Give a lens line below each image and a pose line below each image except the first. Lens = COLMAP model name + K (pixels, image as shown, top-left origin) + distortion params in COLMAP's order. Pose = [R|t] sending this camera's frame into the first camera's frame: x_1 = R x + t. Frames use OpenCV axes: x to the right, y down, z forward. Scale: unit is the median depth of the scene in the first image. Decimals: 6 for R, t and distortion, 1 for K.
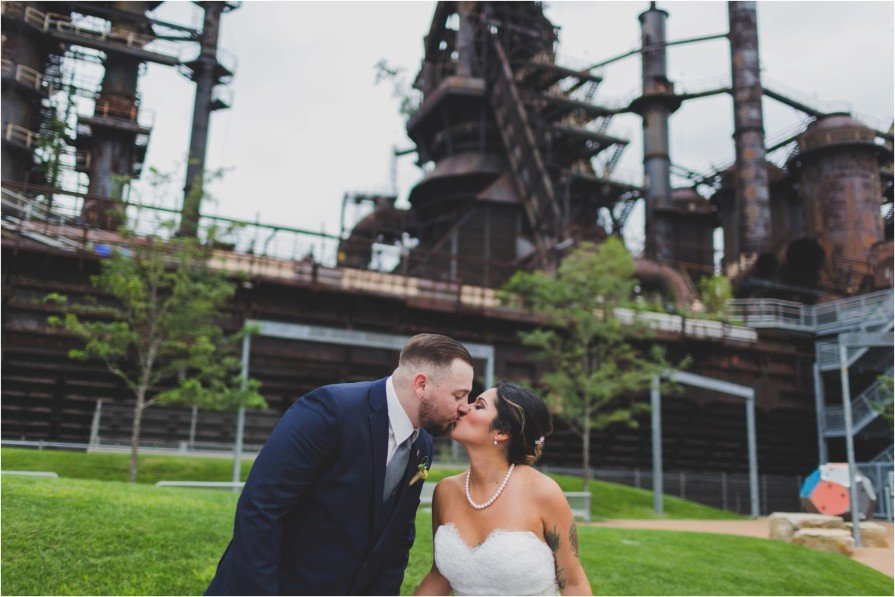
lens RADIAL K [[843.0, 0, 447.5], [0, 843.0, 298.5], [0, 0, 1]] dist [0.005830, 0.007473]
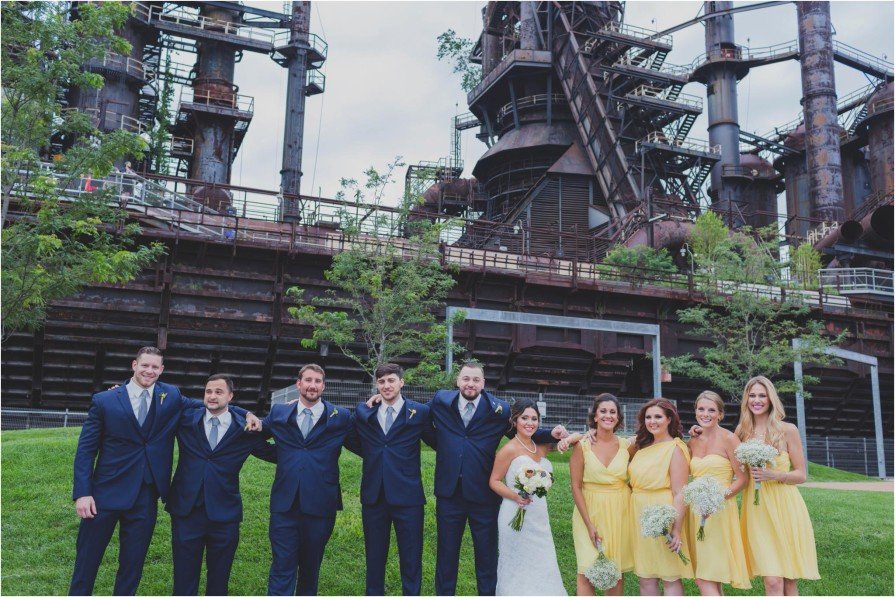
lens RADIAL K [[843.0, 0, 447.5], [0, 843.0, 298.5], [0, 0, 1]] dist [0.005830, 0.007473]
pose [[0.999145, -0.019870, -0.036246, -0.070081], [0.021296, 0.998997, 0.039388, -0.009818], [0.035427, -0.040126, 0.998566, -0.034933]]
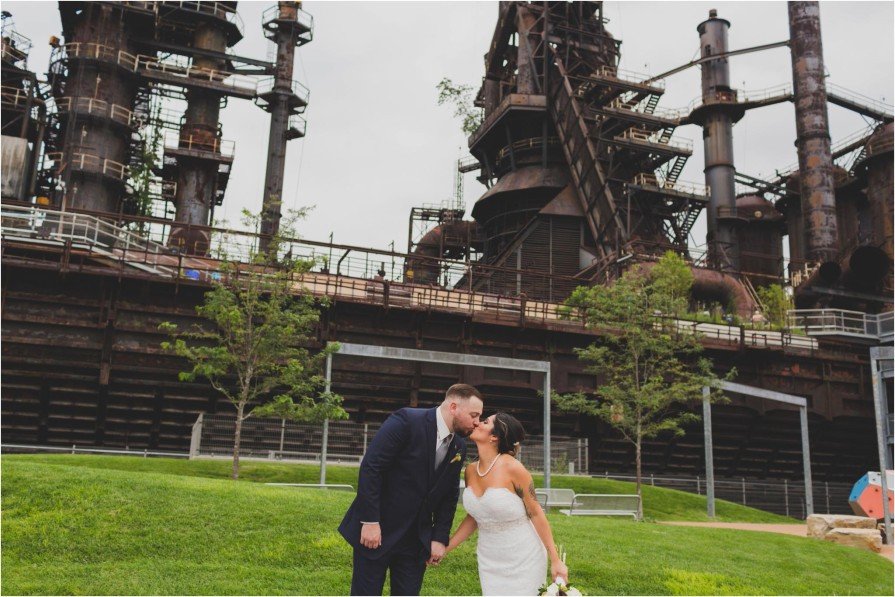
lens RADIAL K [[843.0, 0, 447.5], [0, 843.0, 298.5], [0, 0, 1]] dist [0.005830, 0.007473]
pose [[0.996598, -0.018181, -0.080388, 0.004102], [0.017325, 0.999786, -0.011344, -0.005833], [0.080577, 0.009913, 0.996699, -0.039407]]
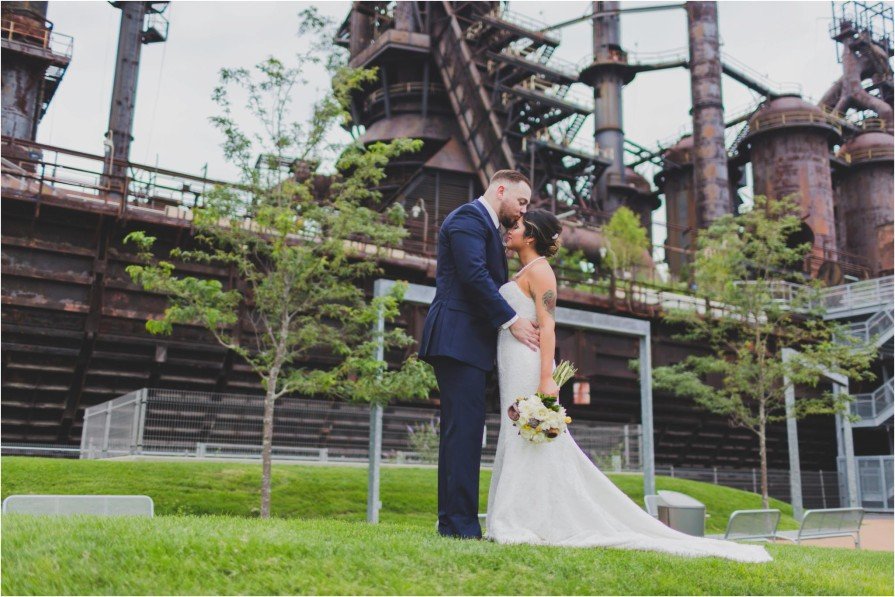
lens RADIAL K [[886.2, 0, 467.2], [0, 886.2, 285.4], [0, 0, 1]] dist [0.009830, -0.006652]
pose [[0.985460, 0.019159, 0.168825, -0.102590], [-0.019556, 0.999809, 0.000690, 0.010074], [-0.168780, -0.003982, 0.985646, 0.077994]]
